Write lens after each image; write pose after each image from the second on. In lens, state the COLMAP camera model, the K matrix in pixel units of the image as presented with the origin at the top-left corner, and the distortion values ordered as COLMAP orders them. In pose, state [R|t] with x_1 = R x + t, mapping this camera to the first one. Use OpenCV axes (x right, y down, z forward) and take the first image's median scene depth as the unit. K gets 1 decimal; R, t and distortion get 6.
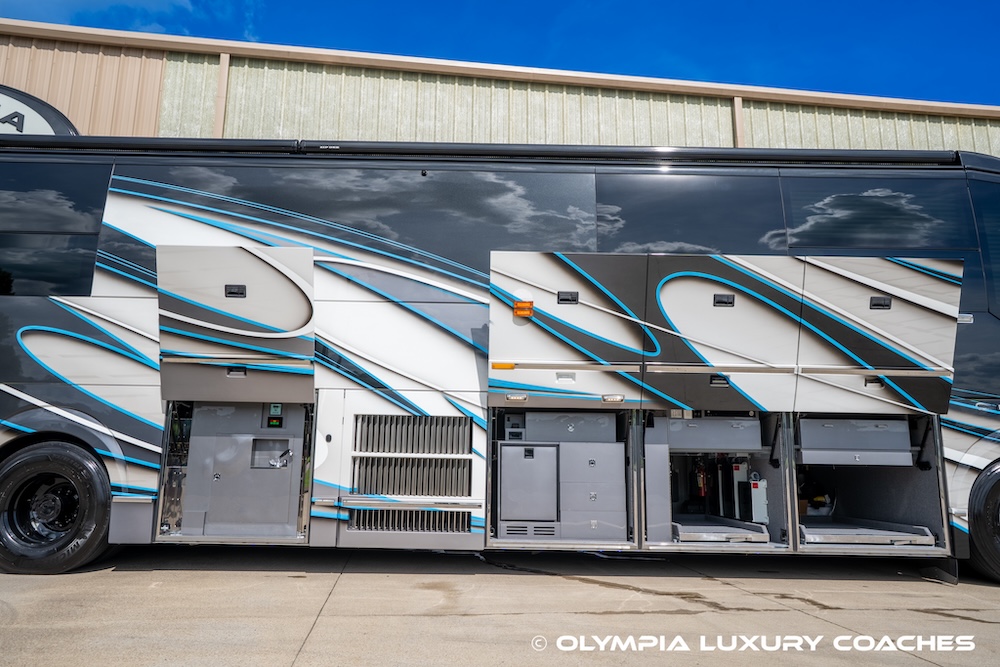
lens RADIAL K [[708.4, 0, 496.8], [0, 708.4, 320.5], [0, 0, 1]] dist [-0.003852, 0.023256]
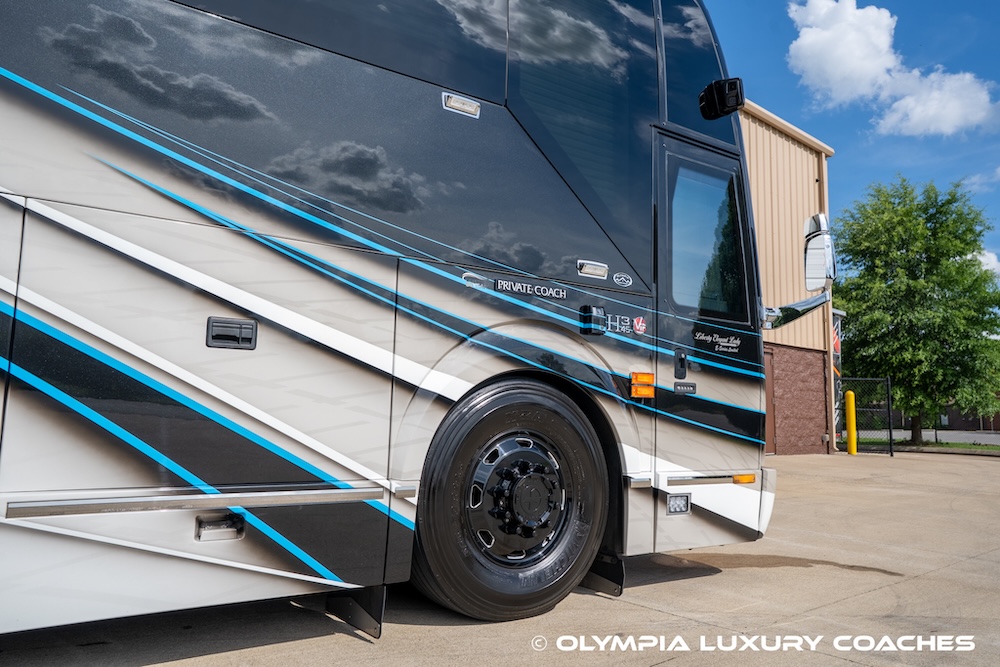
lens RADIAL K [[778.1, 0, 503.5], [0, 778.1, 330.9], [0, 0, 1]] dist [0.005804, 0.005489]
pose [[0.810194, 0.066887, 0.582333, 0.377976], [-0.131909, 0.988791, 0.069951, 0.114646], [-0.571126, -0.133489, 0.809936, 0.530761]]
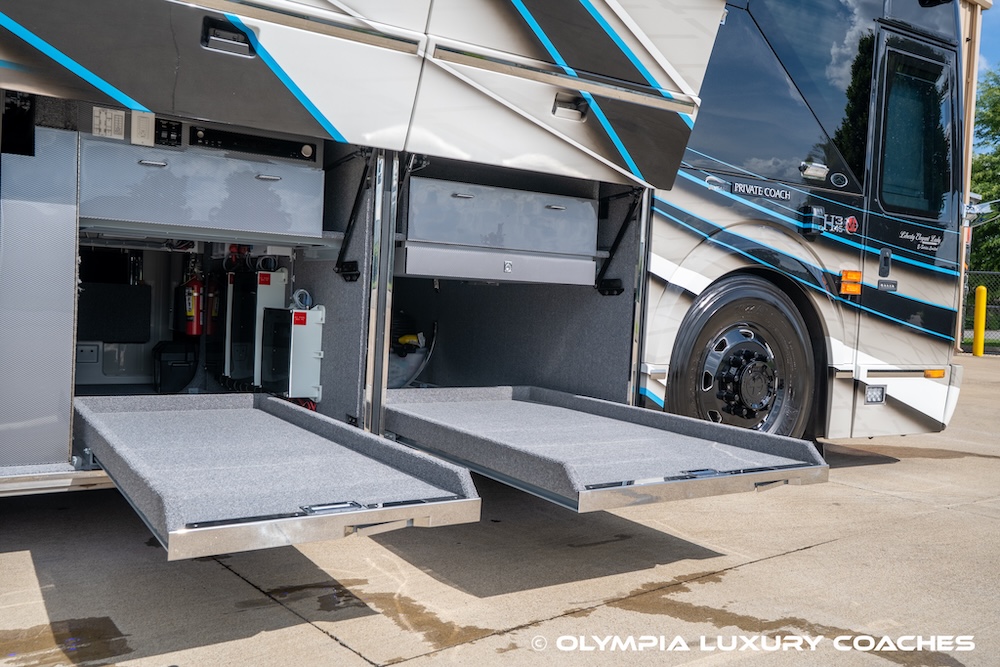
lens RADIAL K [[868.3, 0, 500.7], [0, 868.3, 336.5], [0, 0, 1]] dist [0.043536, 0.036666]
pose [[0.843296, 0.001378, 0.537448, 0.184449], [-0.141849, 0.965109, 0.220097, 0.110026], [-0.518393, -0.261843, 0.814068, 0.507190]]
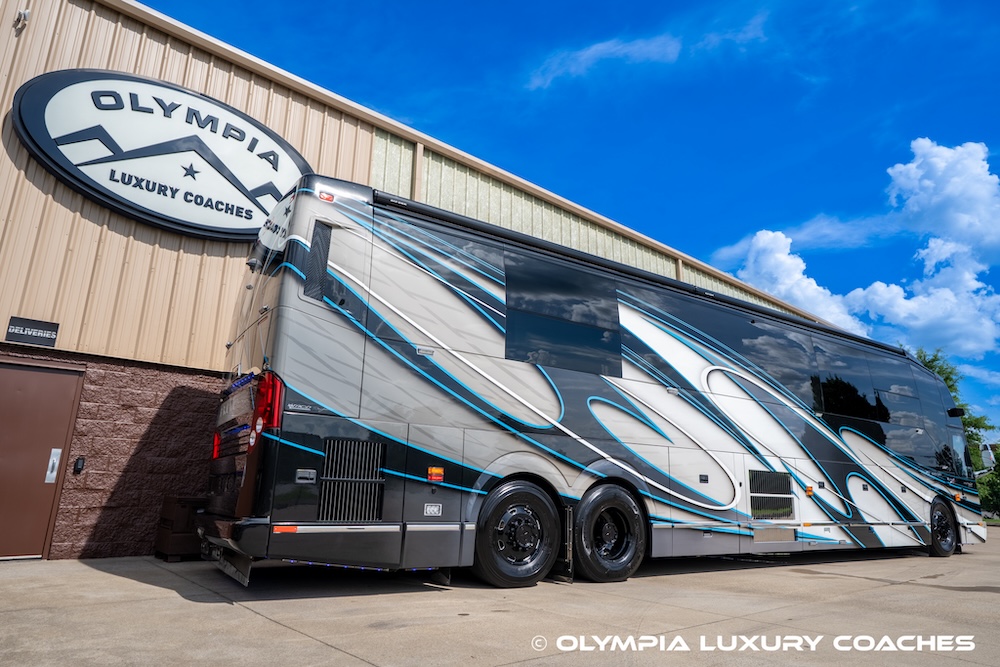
lens RADIAL K [[603.1, 0, 501.3], [0, 603.1, 332.7], [0, 0, 1]] dist [-0.018770, 0.008828]
pose [[0.845558, 0.146056, 0.513517, -1.413046], [-0.124808, 0.989276, -0.075864, -0.003125], [-0.519090, 0.000056, 0.854719, 0.115722]]
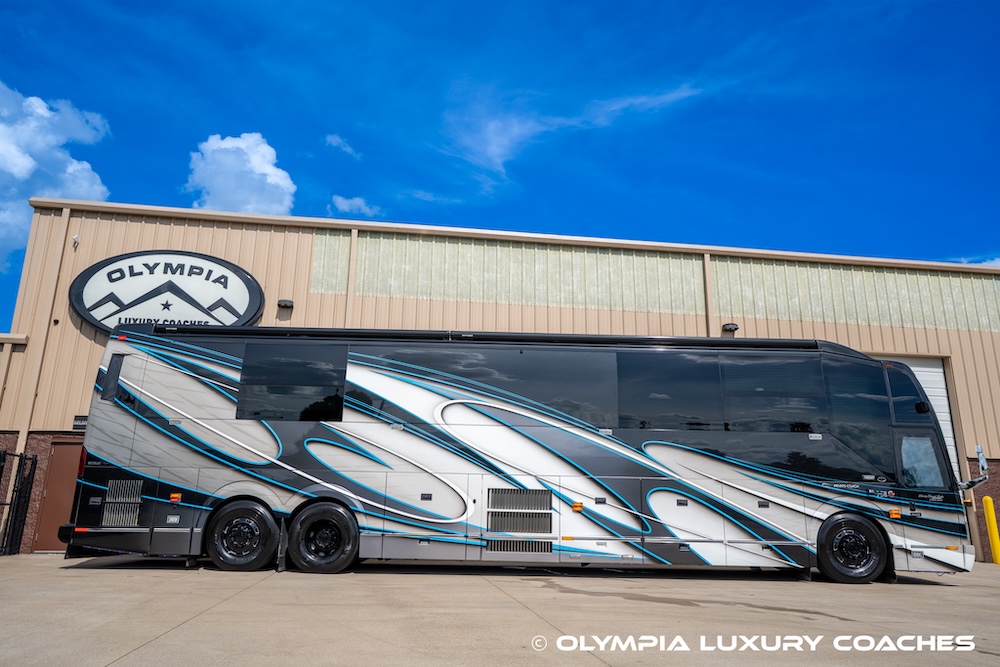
lens RADIAL K [[712.7, 0, 497.1], [0, 712.7, 326.3], [0, 0, 1]] dist [-0.006896, 0.025622]
pose [[0.999933, 0.007508, 0.008850, -0.193156], [-0.006977, 0.998262, -0.058511, -0.178055], [-0.009274, 0.058445, 0.998248, -0.868554]]
